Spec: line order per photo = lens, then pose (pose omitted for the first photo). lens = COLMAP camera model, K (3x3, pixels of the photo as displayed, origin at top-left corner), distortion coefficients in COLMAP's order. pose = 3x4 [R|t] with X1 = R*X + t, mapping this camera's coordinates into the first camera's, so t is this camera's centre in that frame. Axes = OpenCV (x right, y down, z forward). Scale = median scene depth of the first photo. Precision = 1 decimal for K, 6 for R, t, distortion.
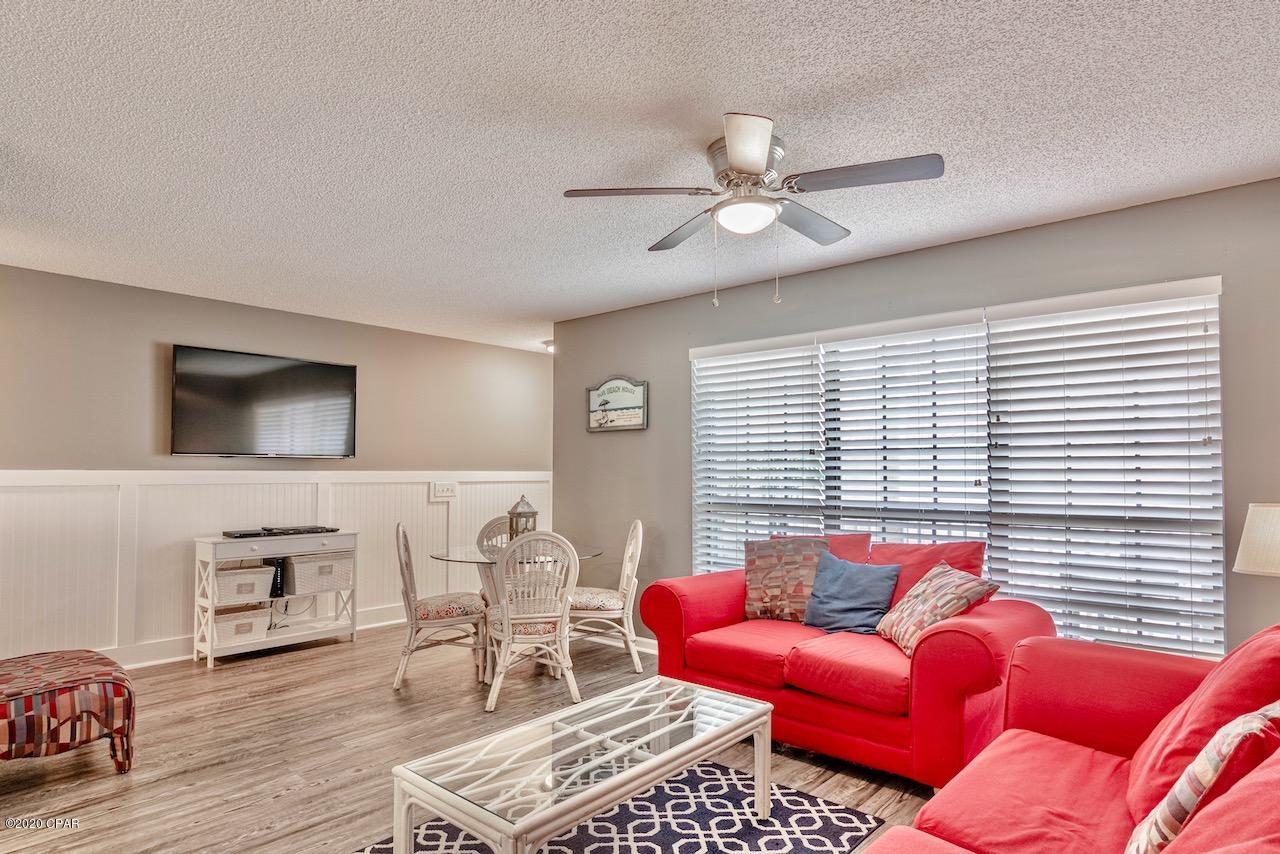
lens RADIAL K [[704.2, 0, 638.7], [0, 704.2, 462.1], [0, 0, 1]] dist [-0.001863, -0.000218]
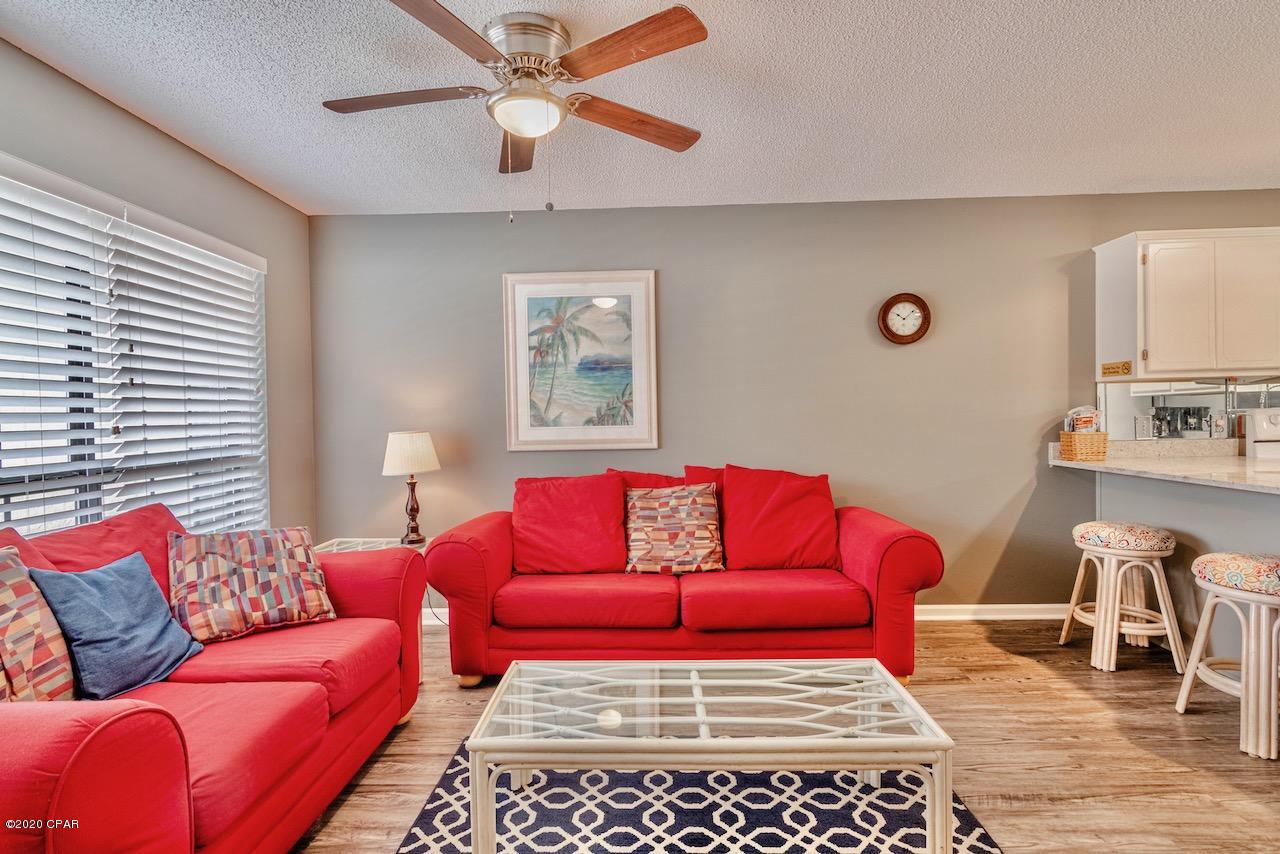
lens RADIAL K [[646.8, 0, 633.8], [0, 646.8, 428.5], [0, 0, 1]] dist [0.005239, -0.000174]
pose [[-0.635373, -0.007132, 0.772172, -0.303415], [0.007185, 0.999859, 0.015147, 0.015318], [-0.772172, 0.015172, -0.635233, 0.757141]]
